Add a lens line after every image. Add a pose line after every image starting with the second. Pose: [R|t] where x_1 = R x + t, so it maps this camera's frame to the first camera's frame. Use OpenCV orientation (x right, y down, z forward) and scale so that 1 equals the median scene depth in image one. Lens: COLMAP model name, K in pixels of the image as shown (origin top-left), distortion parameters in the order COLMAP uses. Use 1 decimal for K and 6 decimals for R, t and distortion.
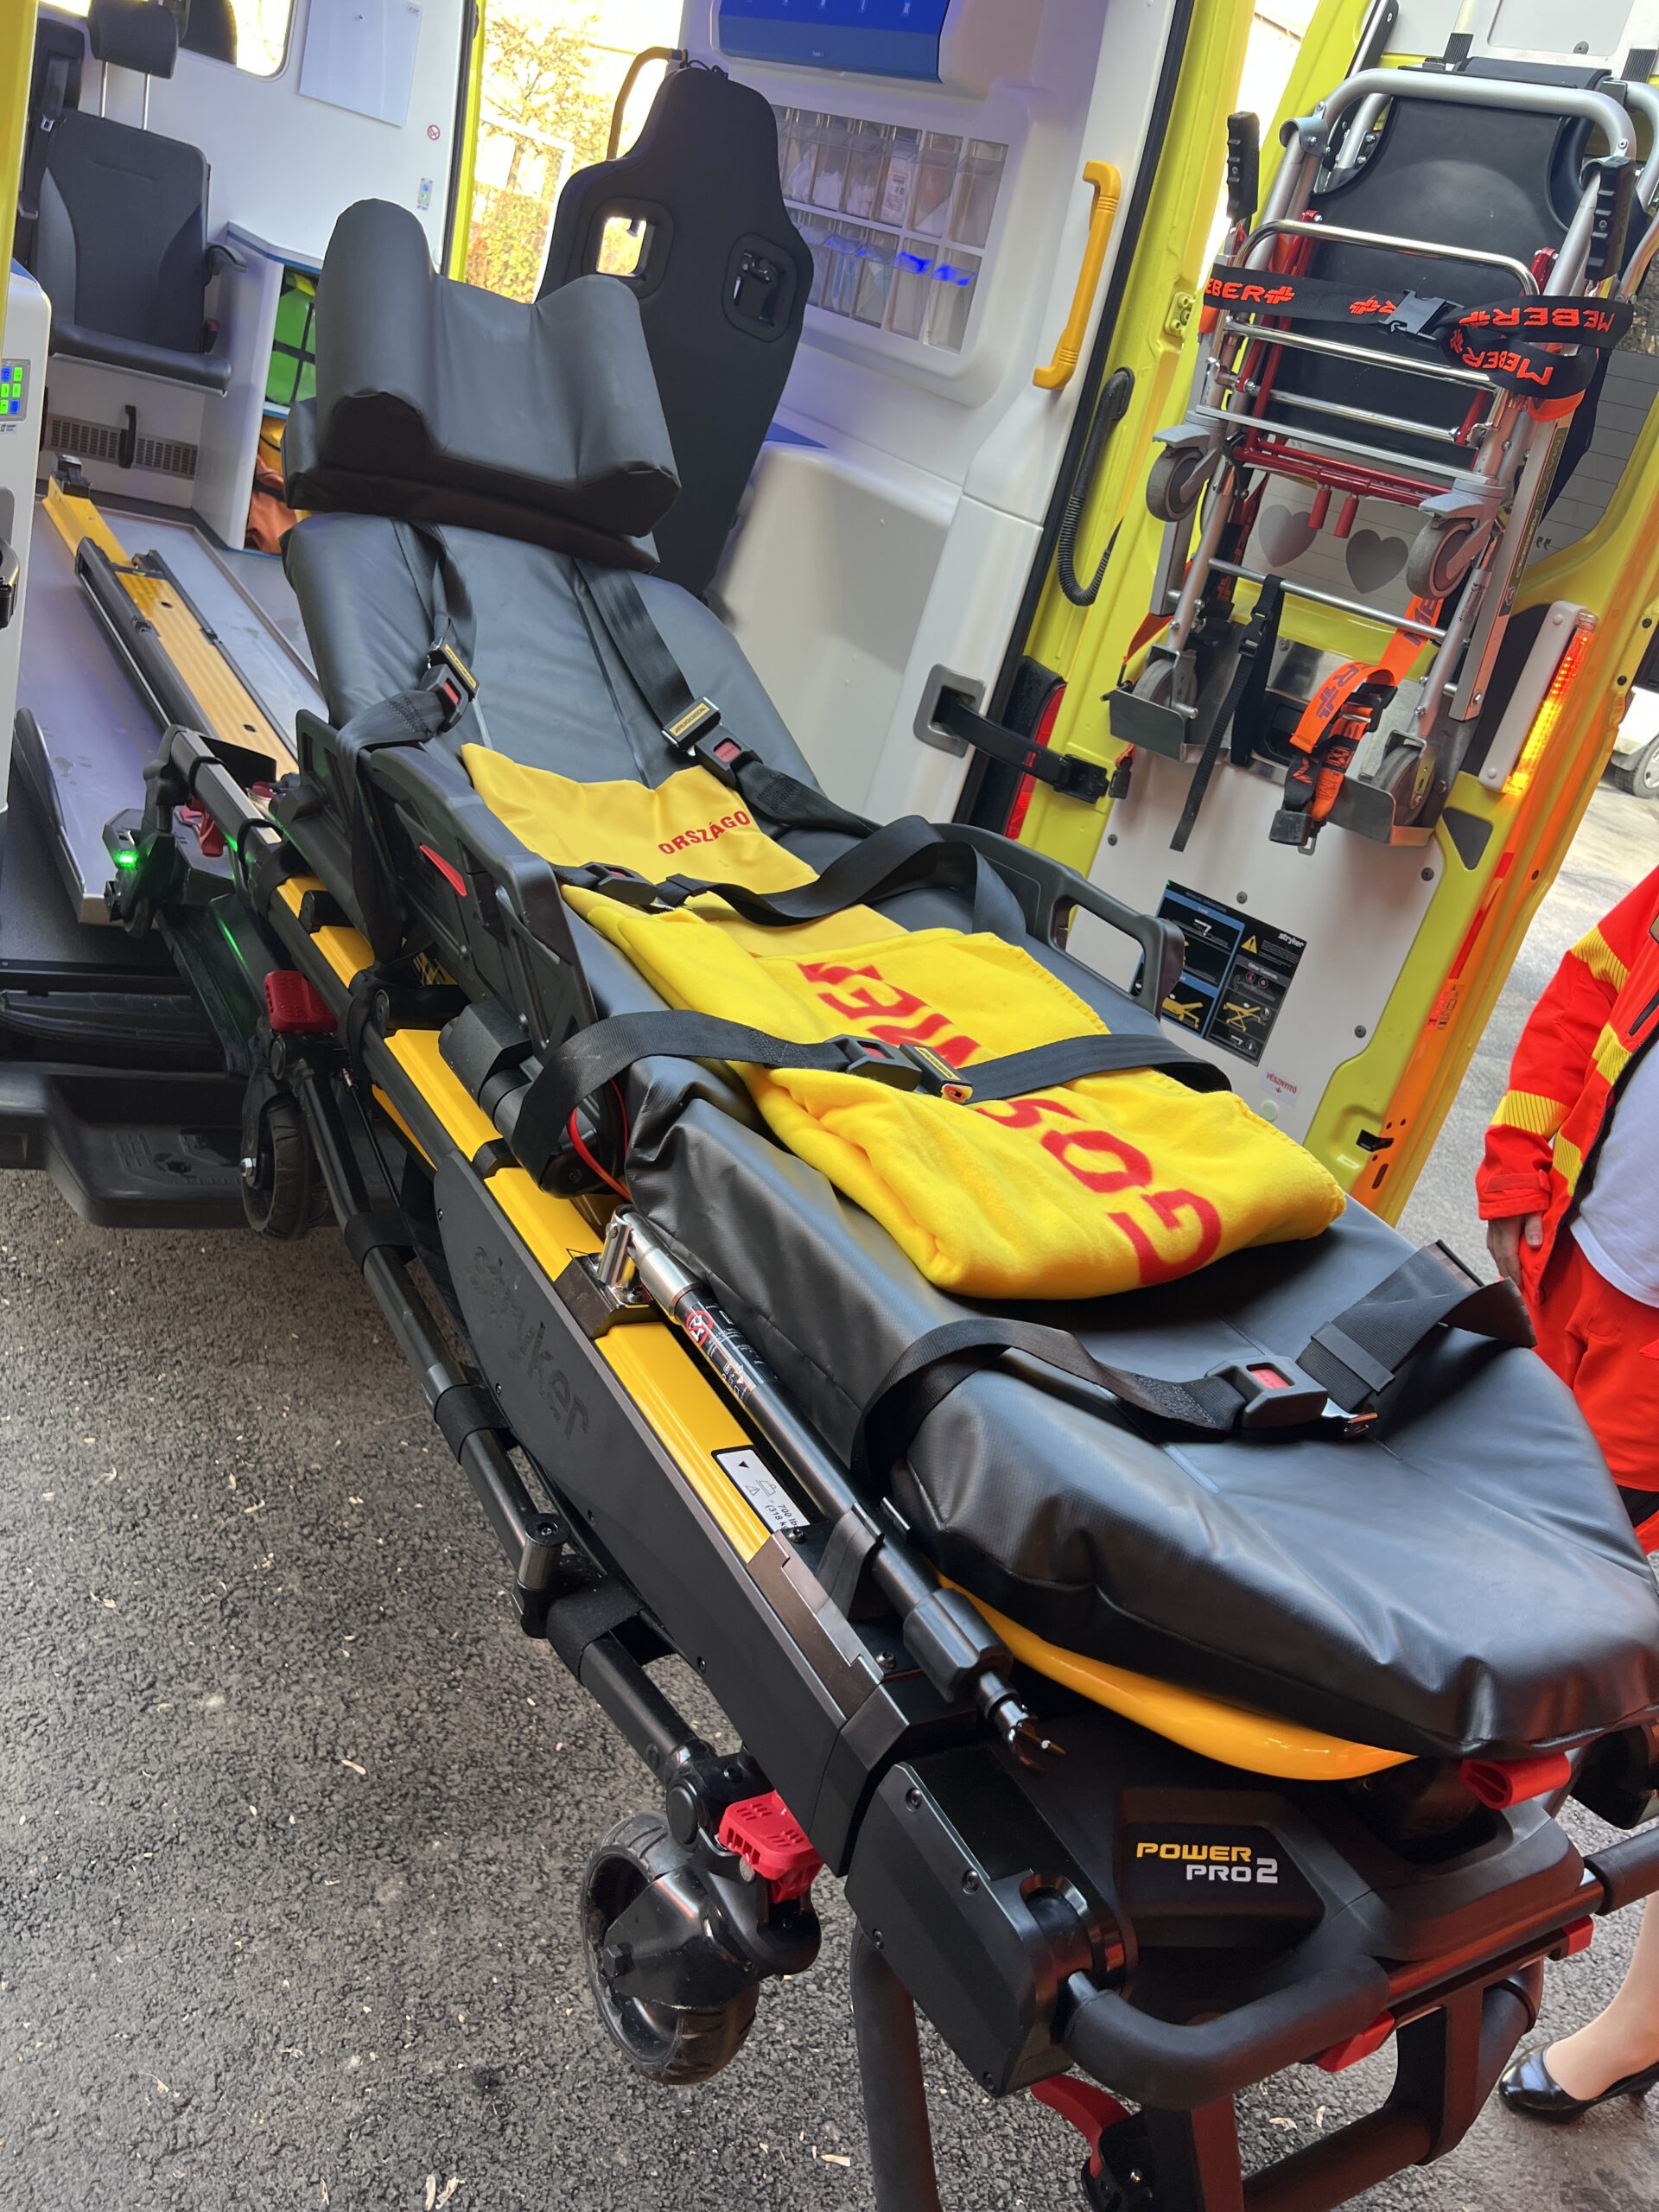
lens RADIAL K [[1659.0, 0, 817.5], [0, 1659.0, 1115.6], [0, 0, 1]] dist [0.051278, -0.053290]
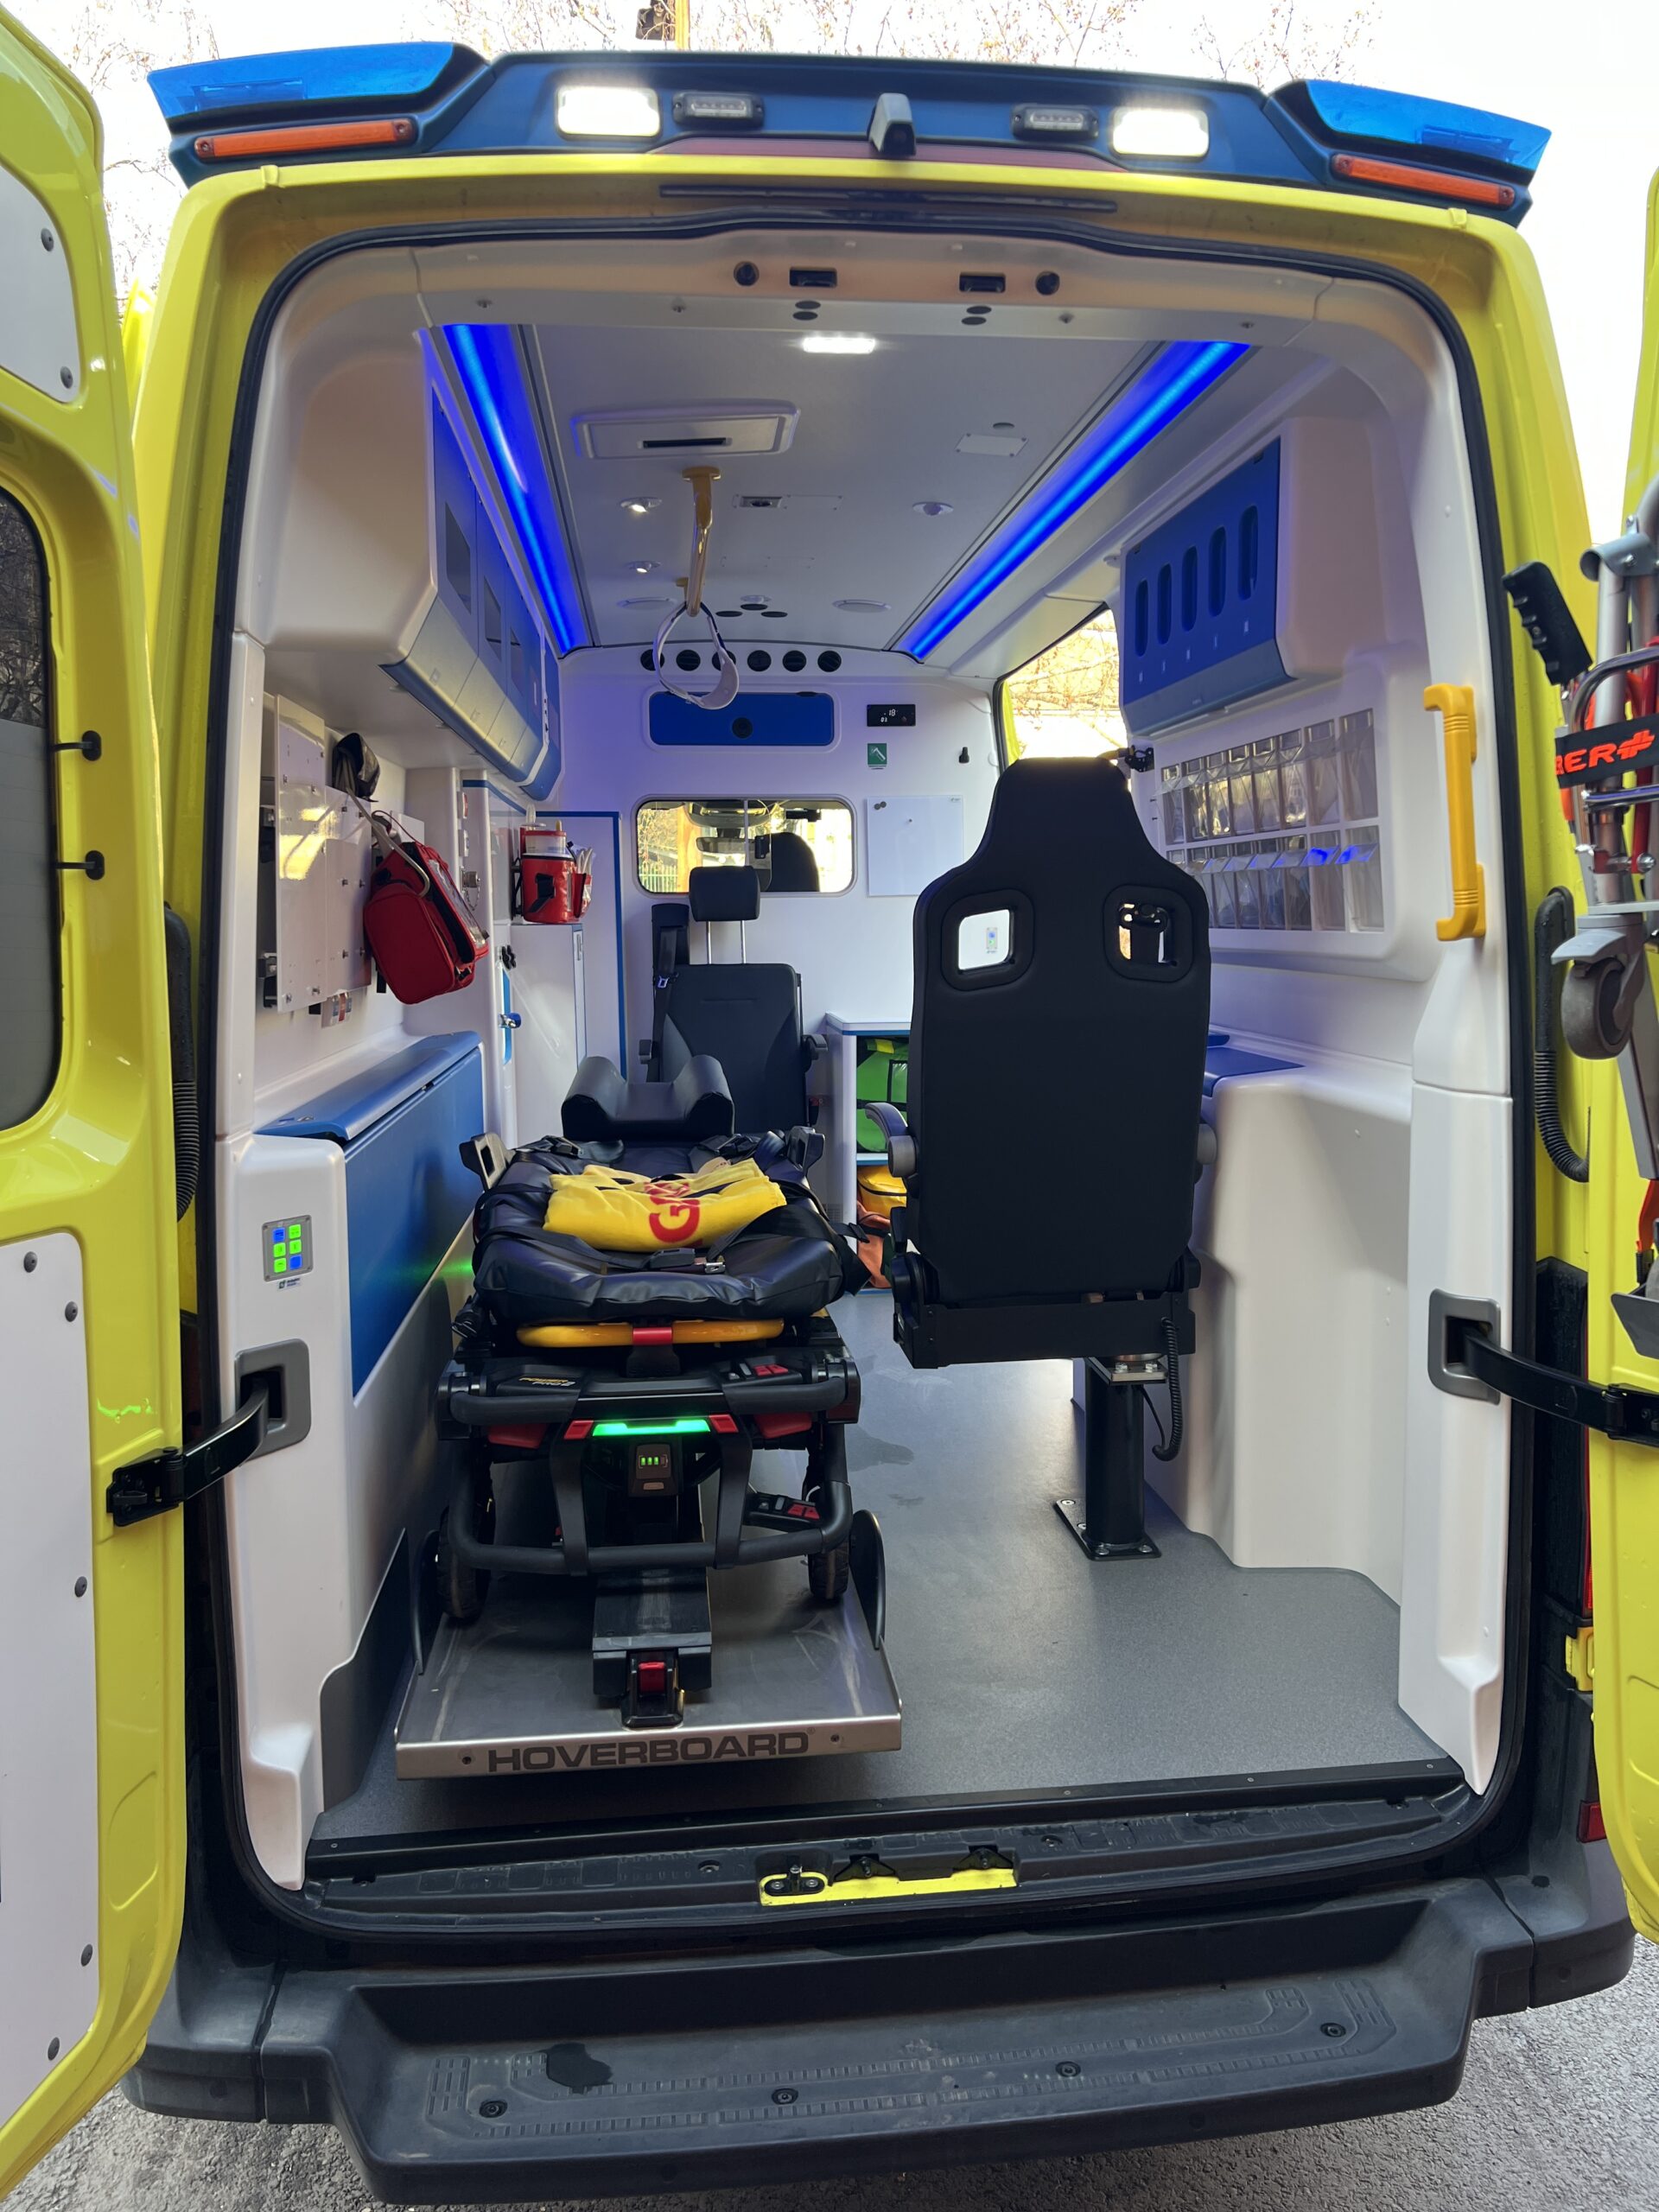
lens RADIAL K [[1659.0, 0, 843.7], [0, 1659.0, 1094.1], [0, 0, 1]] dist [0.051278, -0.053290]
pose [[0.872379, -0.249875, -0.420140, 0.182806], [0.064781, 0.910996, -0.407296, -0.060246], [0.484519, 0.328099, 0.810921, 0.224531]]
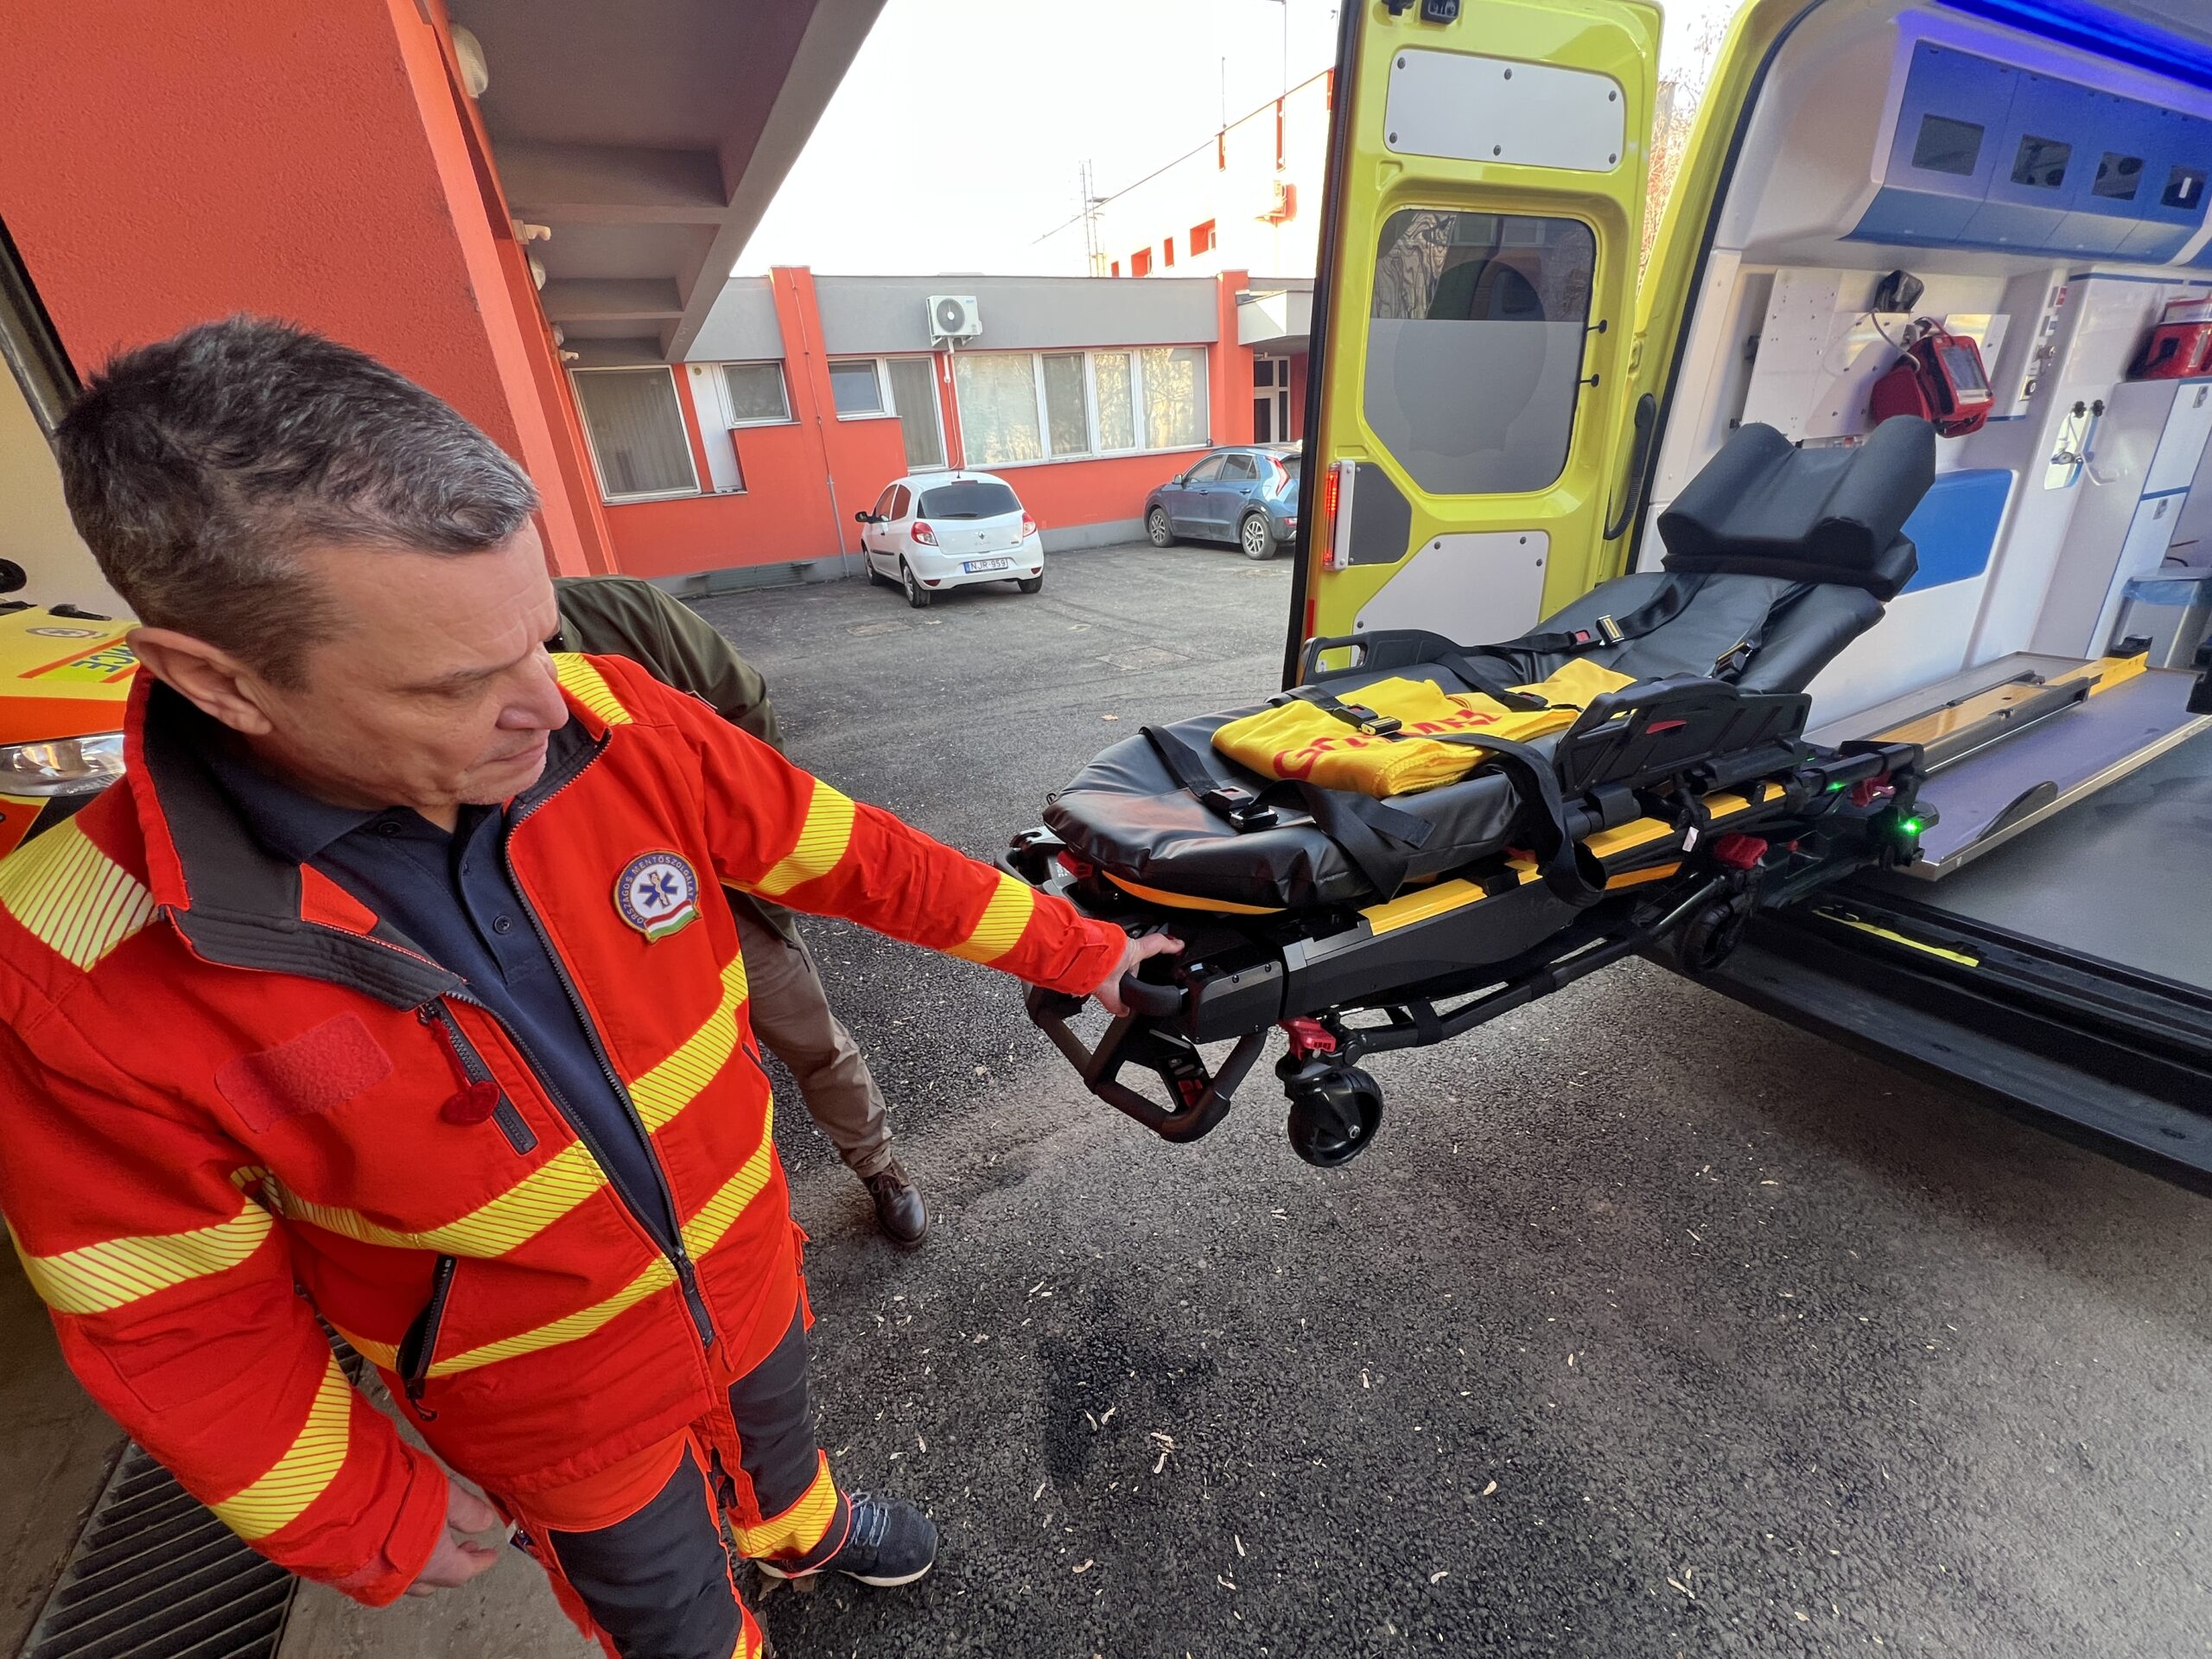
lens RADIAL K [[884.7, 0, 1098.2], [0, 884.7, 821.2], [0, 0, 1]] dist [0.001296, -0.000581]
pose [[-0.058520, 0.093462, -0.993901, 0.574719], [-0.391276, 0.913799, 0.108968, 0.053148], [0.918411, 0.395266, -0.016906, 0.318903]]
